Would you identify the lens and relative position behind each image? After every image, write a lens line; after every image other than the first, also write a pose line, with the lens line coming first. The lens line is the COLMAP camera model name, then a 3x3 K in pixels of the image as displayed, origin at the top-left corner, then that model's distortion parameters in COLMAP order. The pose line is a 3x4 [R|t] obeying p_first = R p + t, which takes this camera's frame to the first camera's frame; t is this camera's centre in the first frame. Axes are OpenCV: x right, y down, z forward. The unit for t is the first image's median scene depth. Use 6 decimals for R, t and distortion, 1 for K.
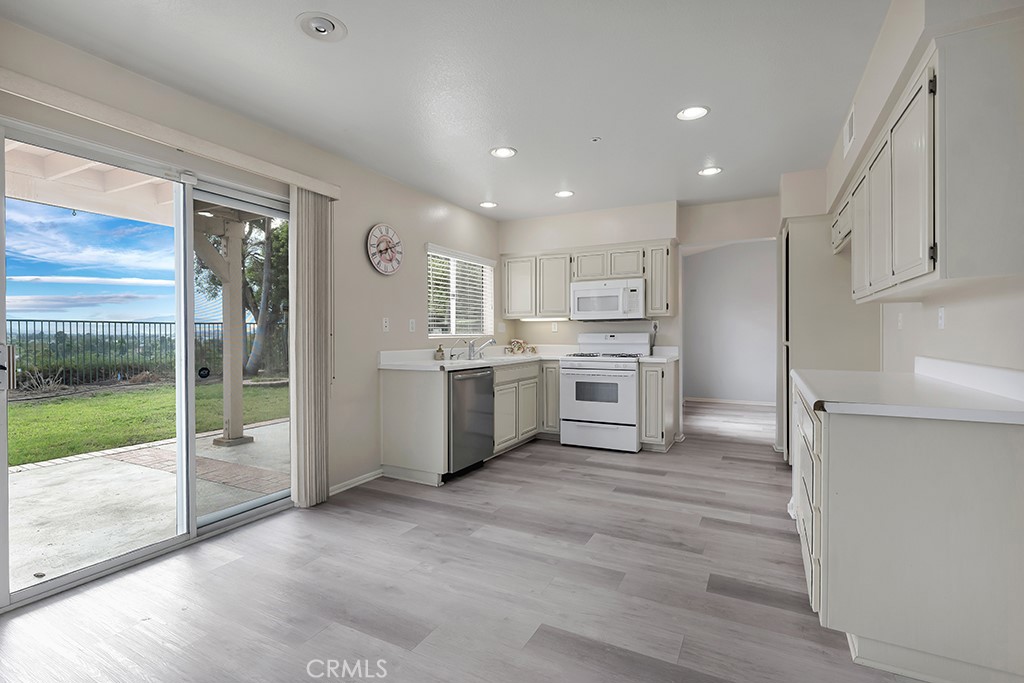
lens RADIAL K [[452.5, 0, 512.0], [0, 452.5, 341.5], [0, 0, 1]] dist [-0.000541, -0.000400]
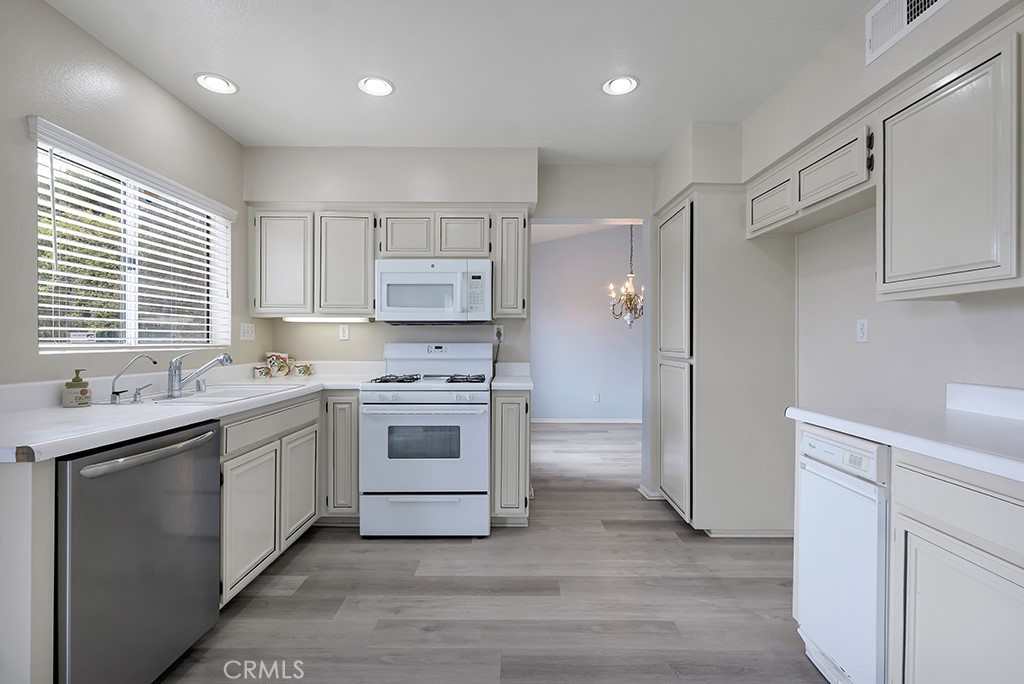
lens RADIAL K [[518.9, 0, 512.0], [0, 518.9, 342.0], [0, 0, 1]] dist [0.001106, -0.000096]
pose [[0.904290, 0.007100, 0.426861, -0.000828], [0.000269, 0.999852, -0.017200, -0.008699], [-0.426920, 0.015669, 0.904154, 0.348563]]
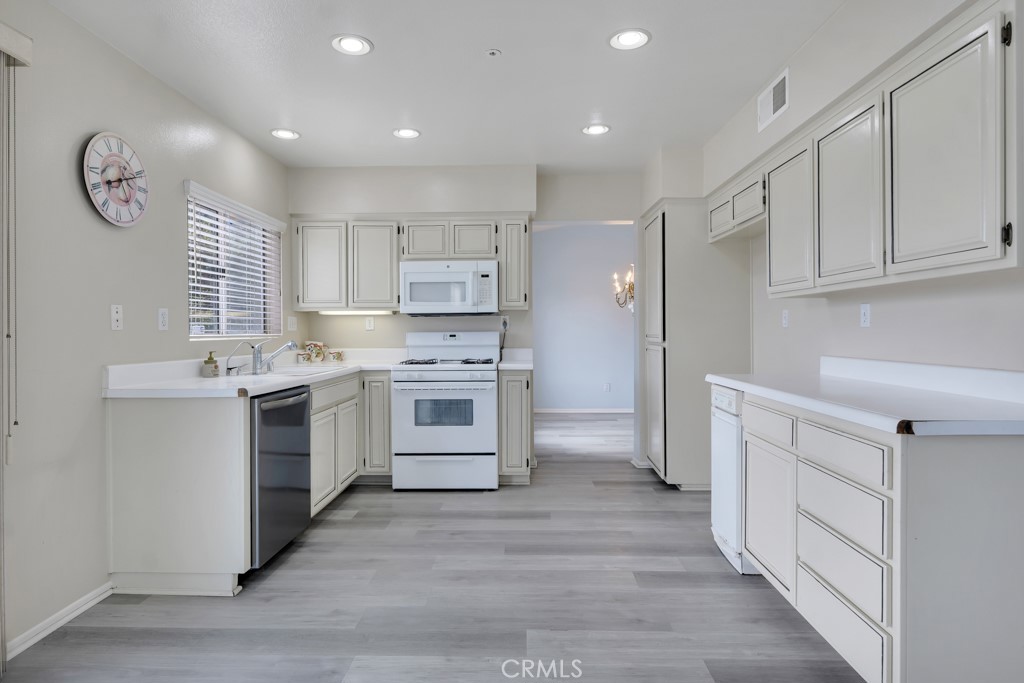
lens RADIAL K [[568.9, 0, 519.3], [0, 568.9, 337.7], [0, 0, 1]] dist [-0.001232, -0.000558]
pose [[0.907172, -0.005772, 0.420720, -0.092199], [0.009216, 0.999939, -0.006154, -0.002472], [-0.420658, 0.009460, 0.907170, 0.121707]]
